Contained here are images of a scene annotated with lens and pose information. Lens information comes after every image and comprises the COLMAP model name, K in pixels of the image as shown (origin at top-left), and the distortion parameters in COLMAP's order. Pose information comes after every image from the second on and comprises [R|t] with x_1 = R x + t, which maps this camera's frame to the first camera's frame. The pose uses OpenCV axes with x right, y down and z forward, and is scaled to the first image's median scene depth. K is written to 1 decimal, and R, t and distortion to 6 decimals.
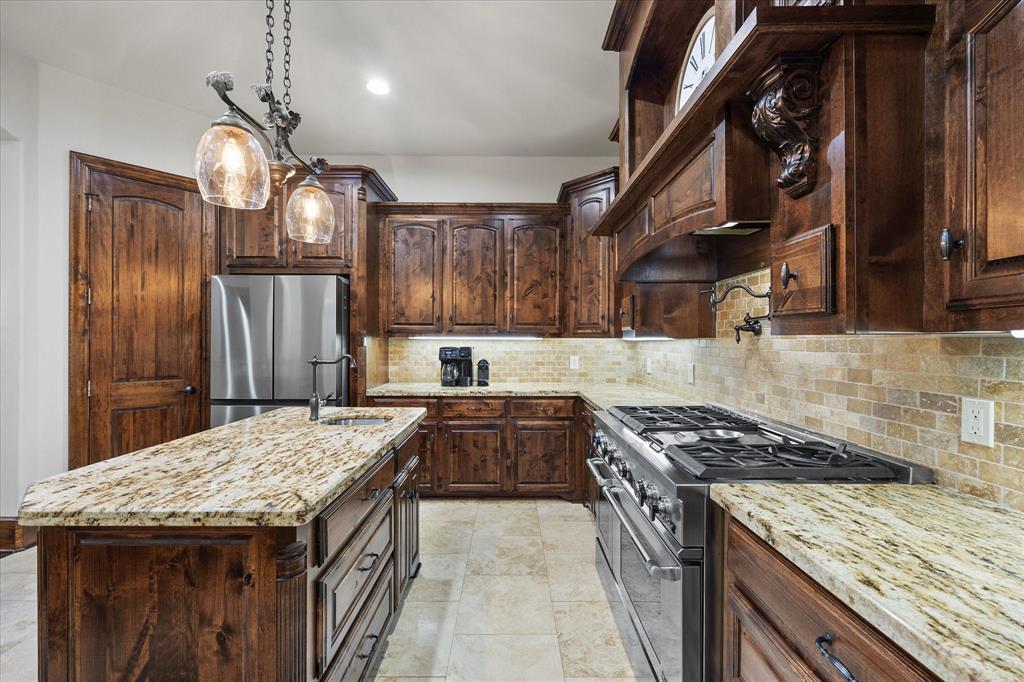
lens RADIAL K [[410.1, 0, 512.0], [0, 410.1, 341.0], [0, 0, 1]] dist [0.000531, 0.000012]
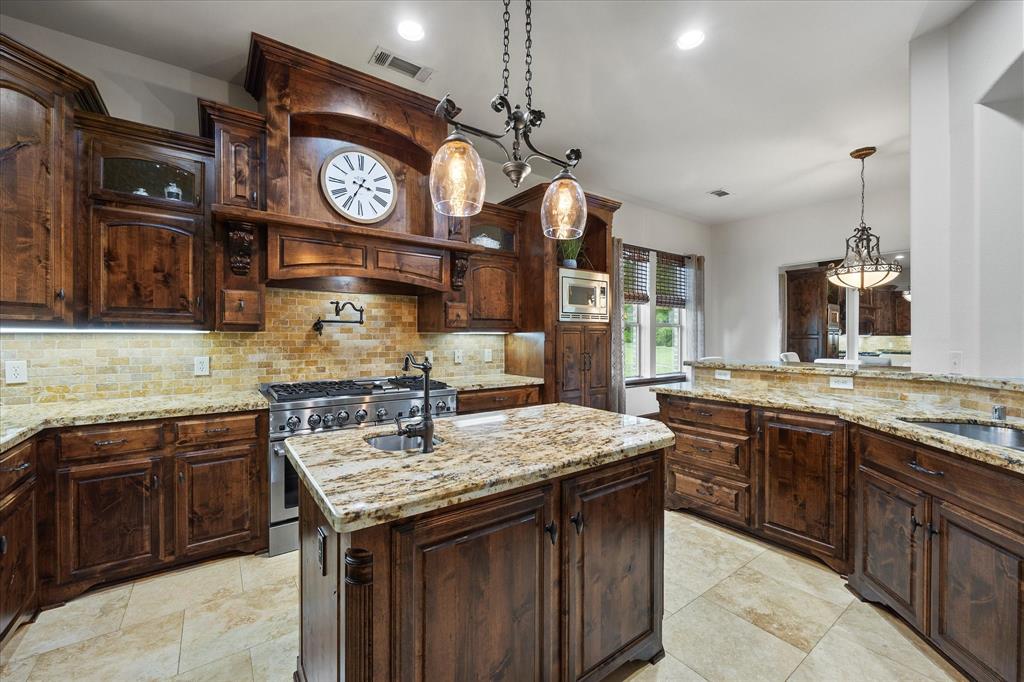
lens RADIAL K [[410.1, 0, 512.0], [0, 410.1, 341.0], [0, 0, 1]] dist [0.000531, 0.000012]
pose [[-0.589103, -0.012642, 0.807959, -1.272883], [-0.001572, 0.999894, 0.014499, 0.000937], [-0.808057, 0.007272, -0.589060, 1.473878]]
